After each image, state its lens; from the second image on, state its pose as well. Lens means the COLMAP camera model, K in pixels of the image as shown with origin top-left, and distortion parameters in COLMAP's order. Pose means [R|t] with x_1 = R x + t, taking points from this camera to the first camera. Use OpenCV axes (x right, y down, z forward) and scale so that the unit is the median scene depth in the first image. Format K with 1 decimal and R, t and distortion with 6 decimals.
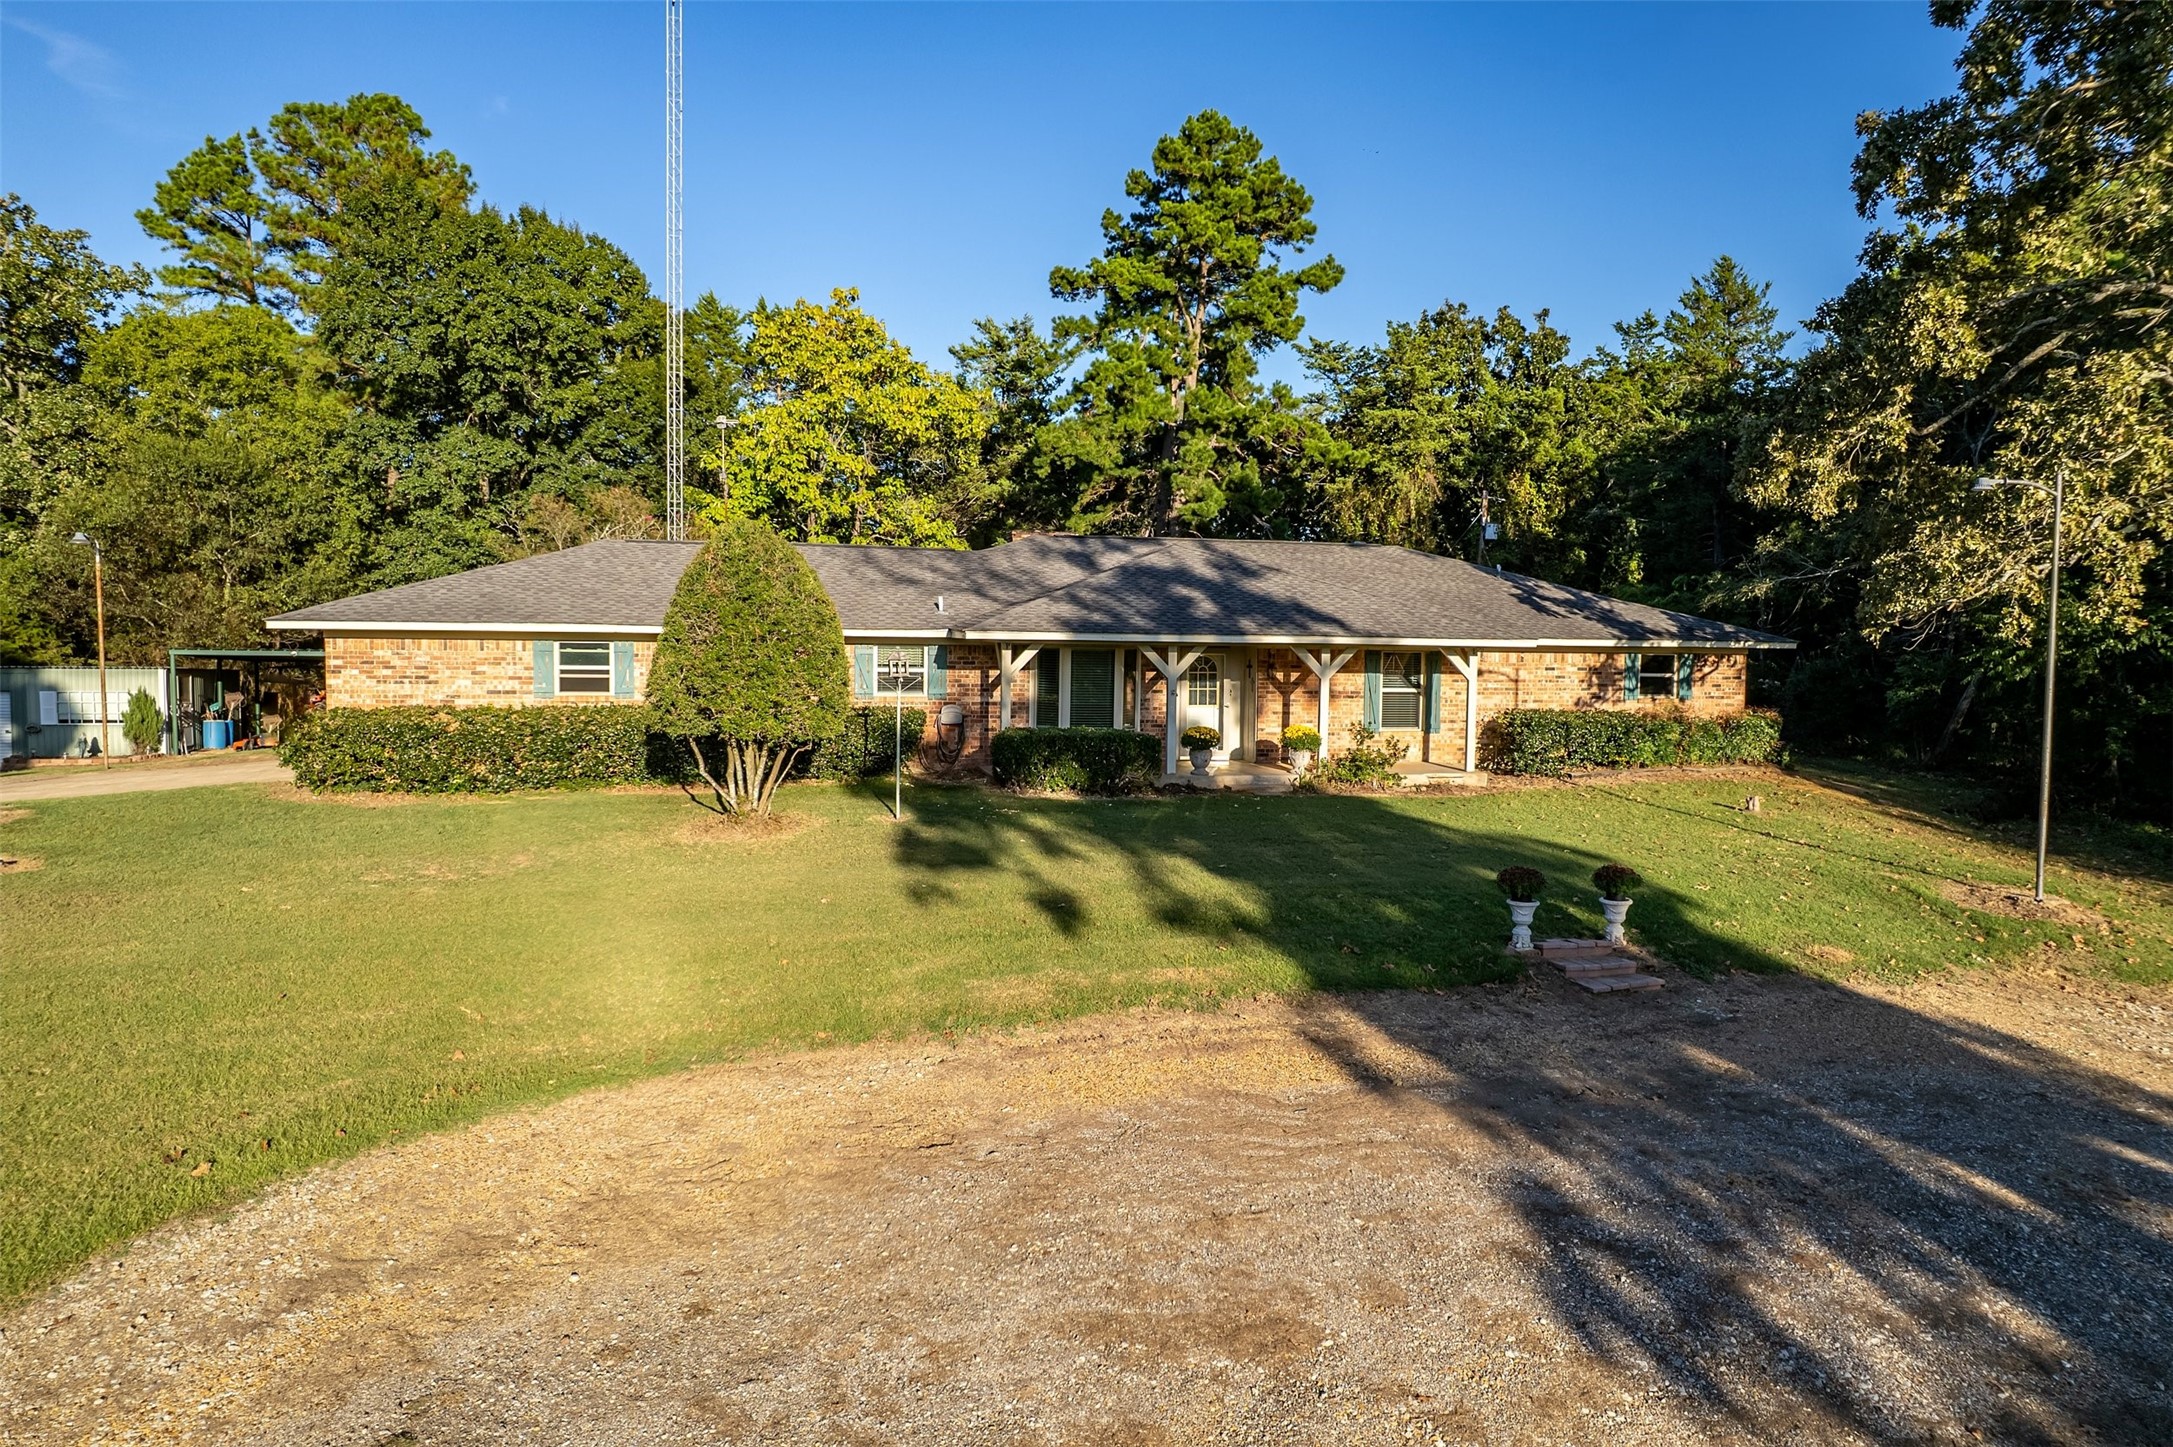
lens RADIAL K [[1404.4, 0, 1089.5], [0, 1404.4, 694.2], [0, 0, 1]] dist [-0.023232, 0.002900]
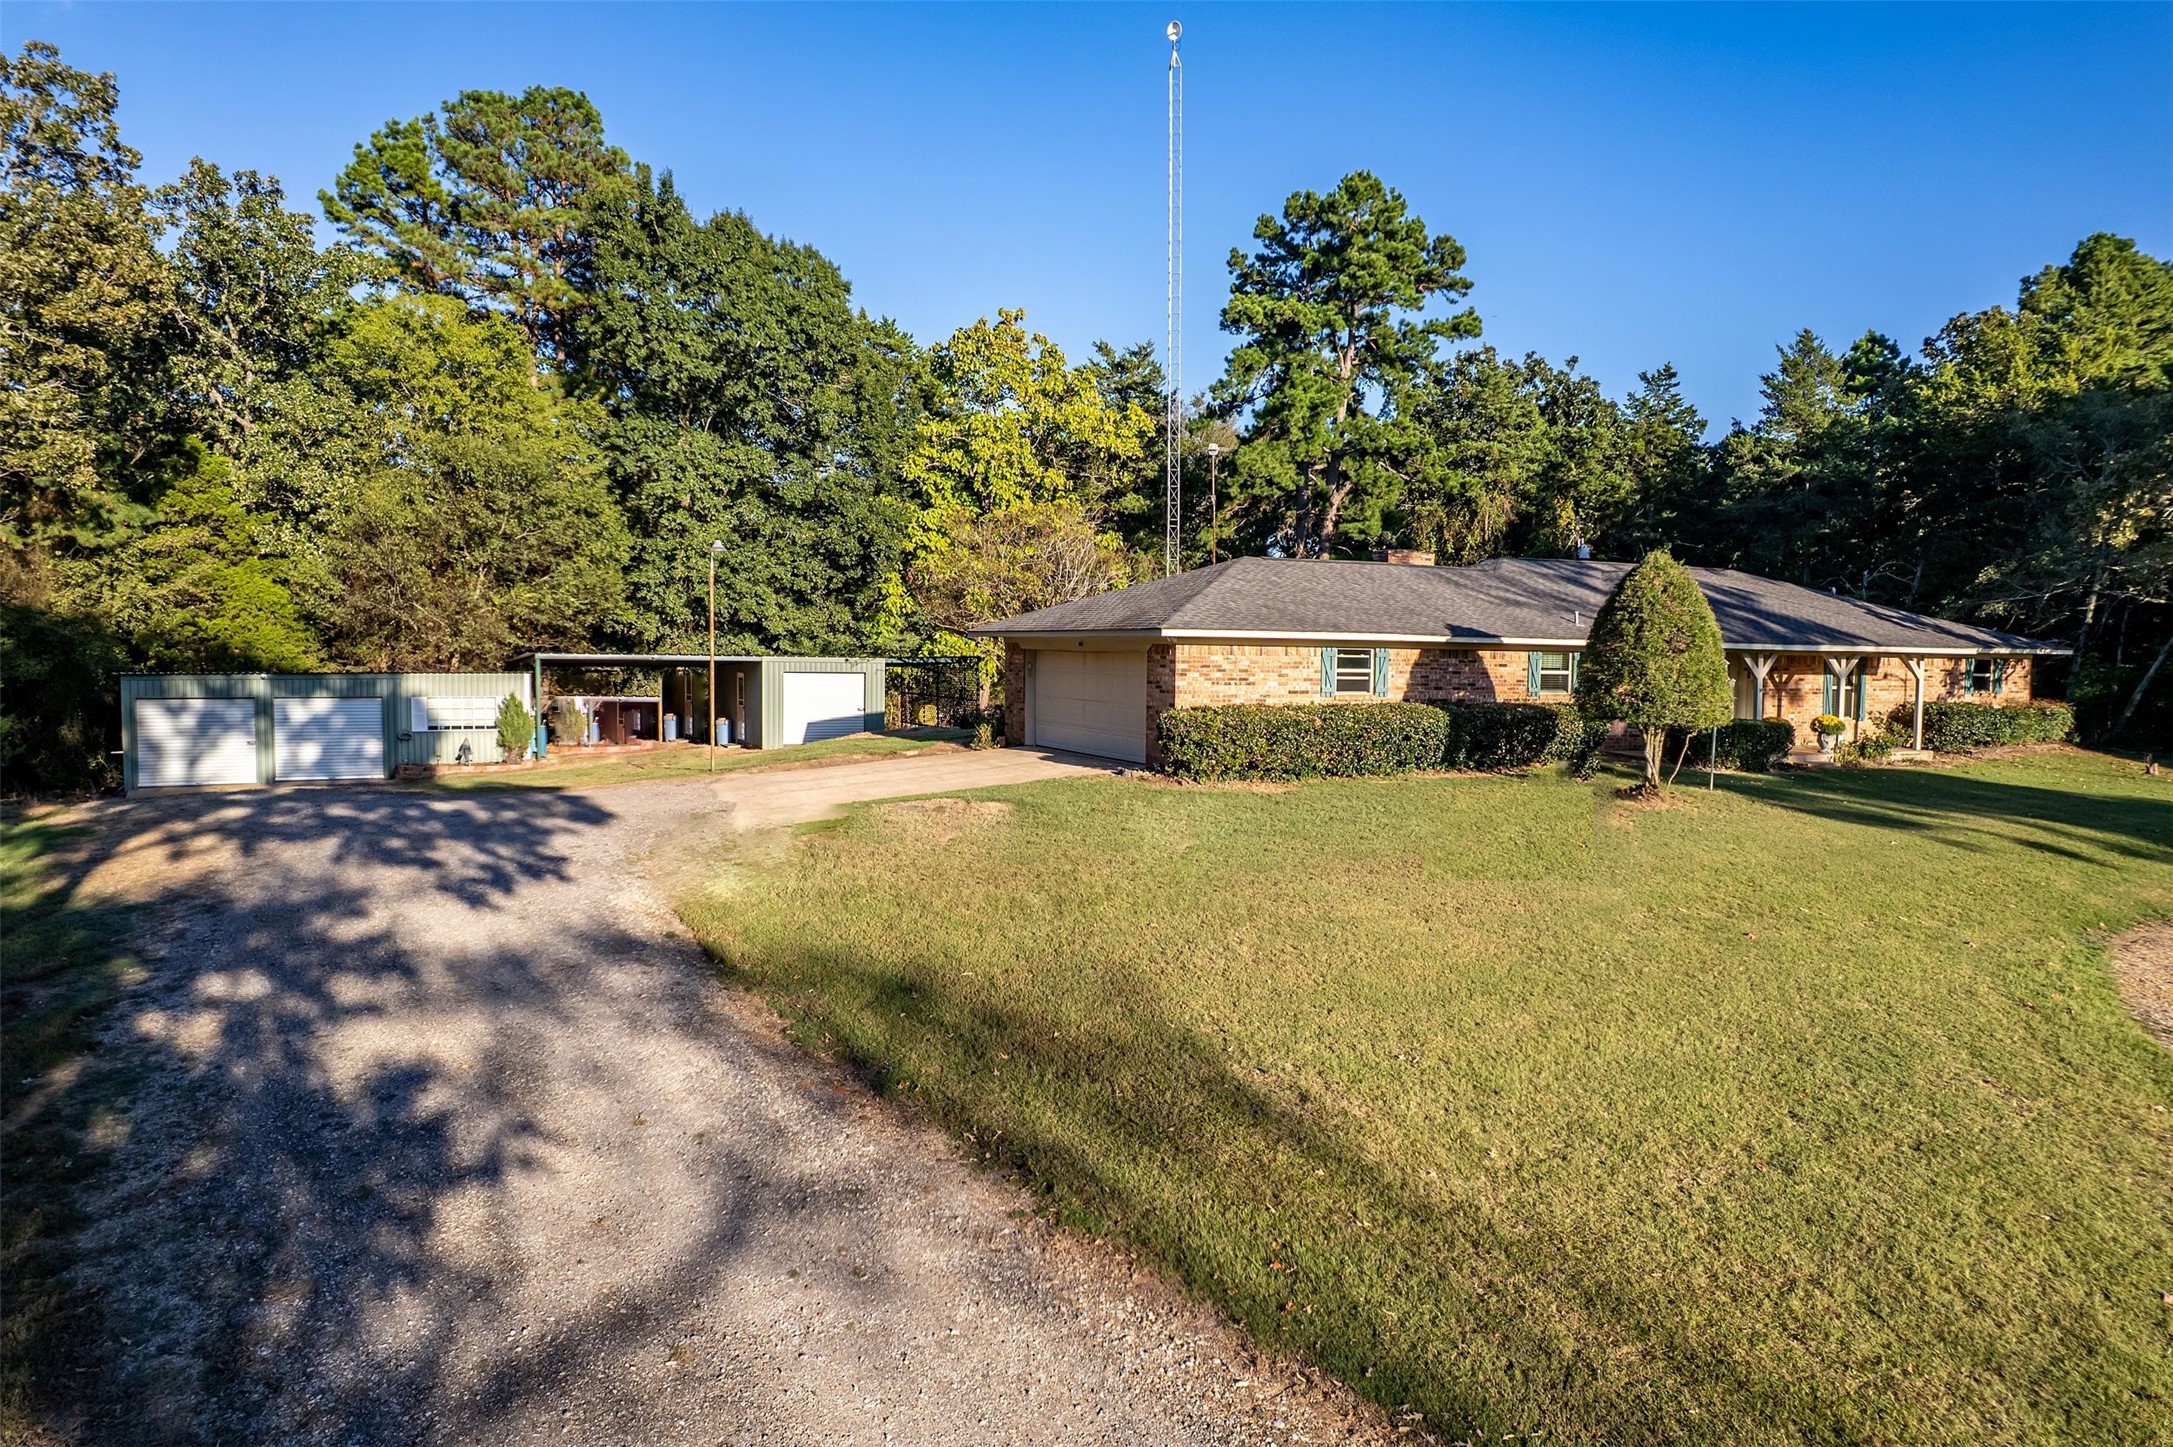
lens RADIAL K [[1404.4, 0, 1089.5], [0, 1404.4, 694.2], [0, 0, 1]] dist [-0.023232, 0.002900]
pose [[0.977832, -0.004840, 0.209335, -0.484399], [0.005043, 0.999987, -0.000435, 0.000033], [-0.209331, 0.001481, 0.977844, -0.060082]]
